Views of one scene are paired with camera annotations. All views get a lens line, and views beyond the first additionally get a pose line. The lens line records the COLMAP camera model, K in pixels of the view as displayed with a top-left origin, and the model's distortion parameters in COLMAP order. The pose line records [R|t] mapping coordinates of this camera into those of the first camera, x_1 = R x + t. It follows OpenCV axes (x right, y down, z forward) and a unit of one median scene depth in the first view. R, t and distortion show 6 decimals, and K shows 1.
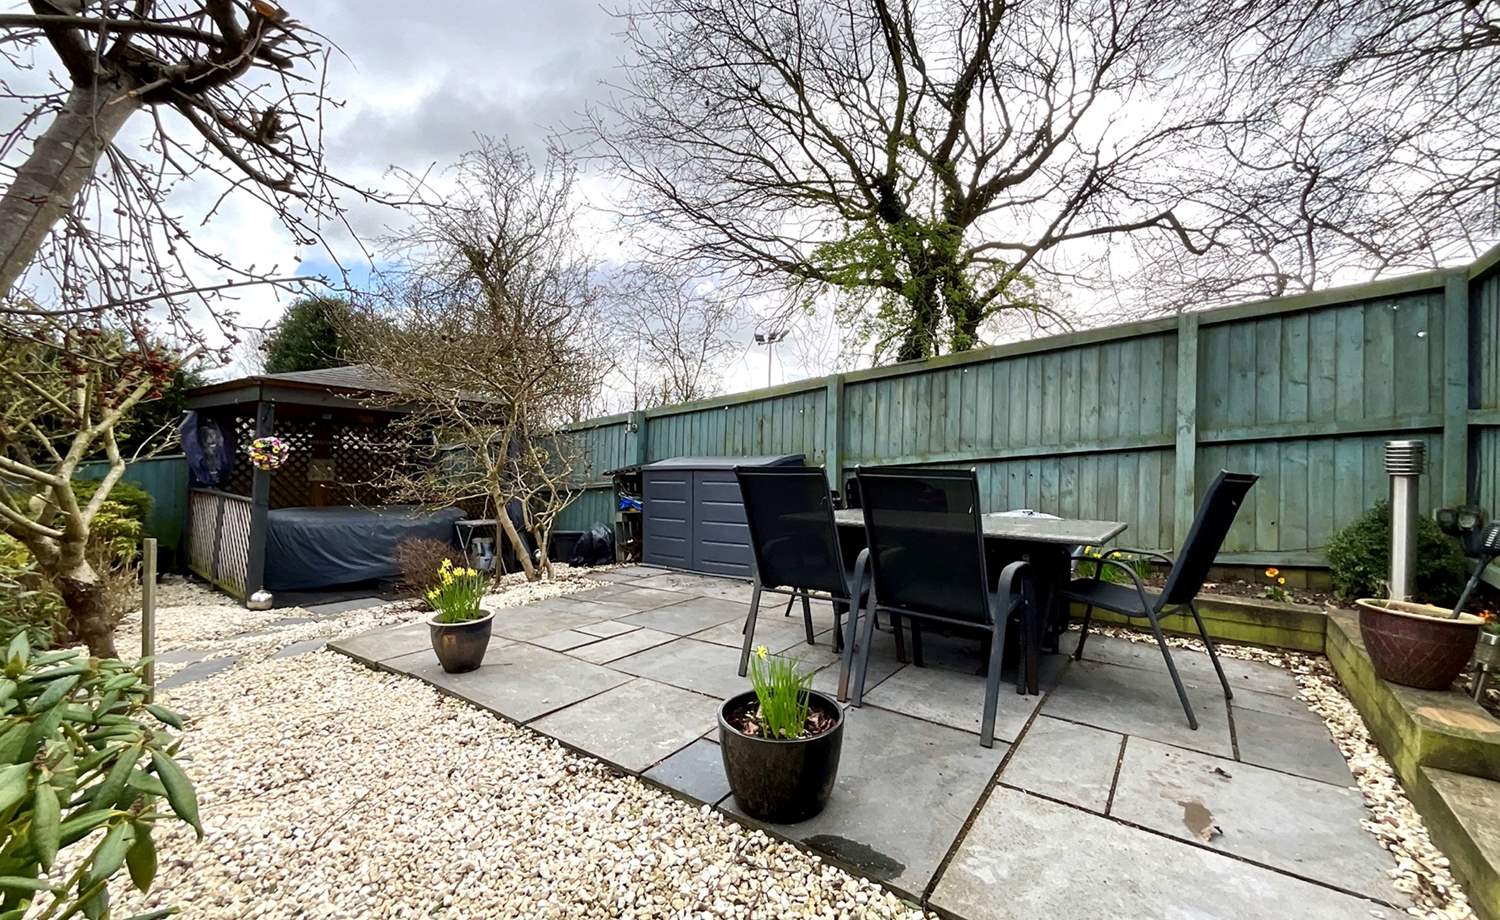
lens RADIAL K [[607.1, 0, 746.3], [0, 607.1, 464.9], [0, 0, 1]] dist [0.007396, 0.000204]
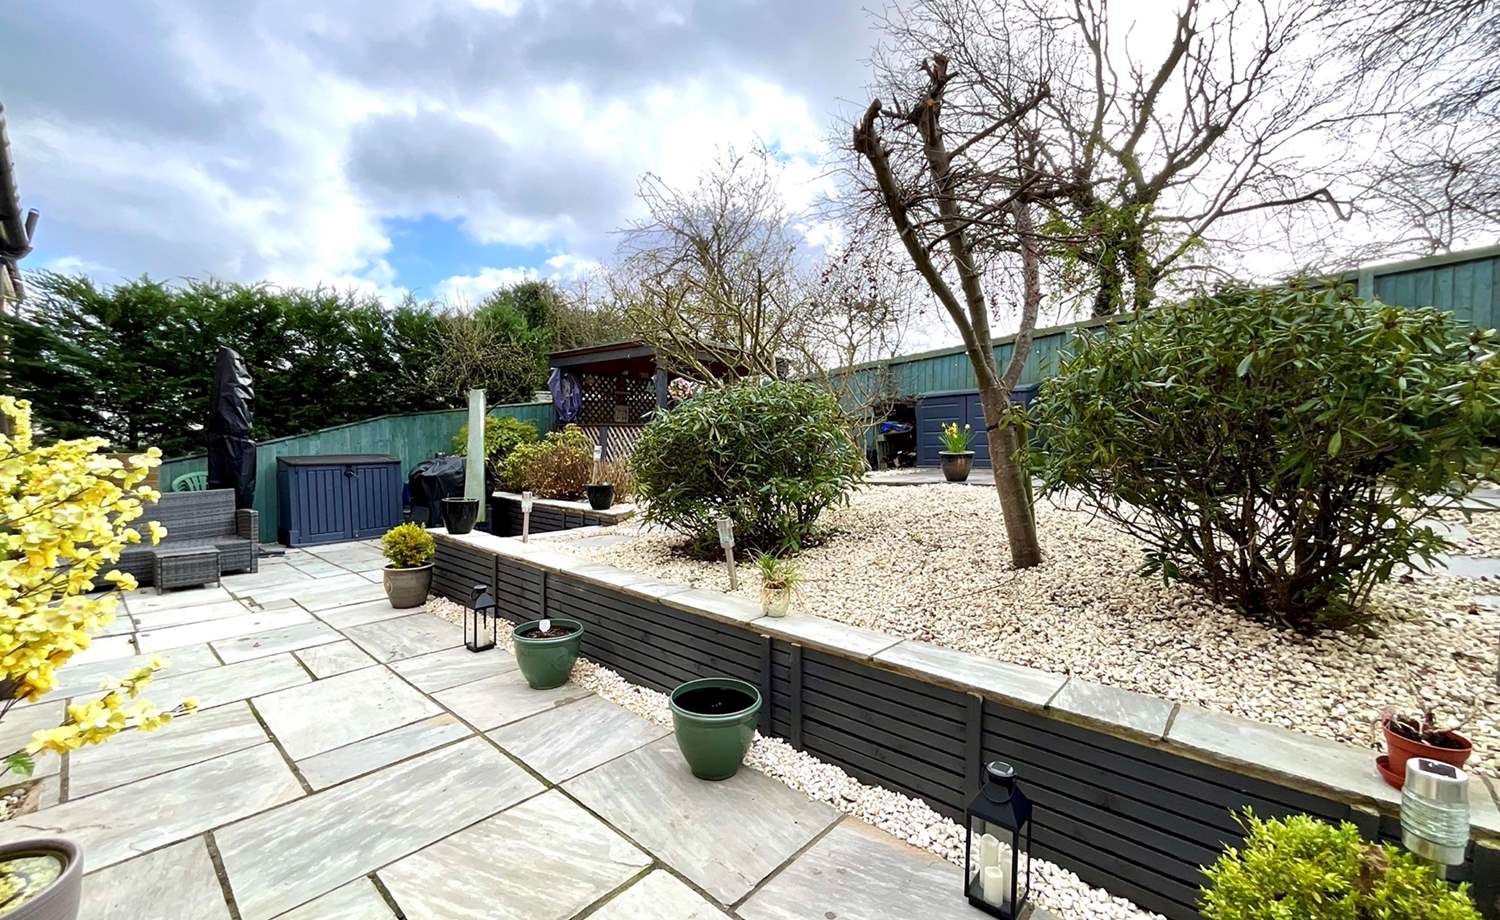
lens RADIAL K [[610.2, 0, 752.6], [0, 610.2, 459.8], [0, 0, 1]] dist [-0.002286, -0.000126]
pose [[0.995988, -0.008496, -0.089088, -0.363330], [0.011181, 0.999497, 0.029678, 0.090175], [0.088791, -0.030555, 0.995582, -0.357712]]
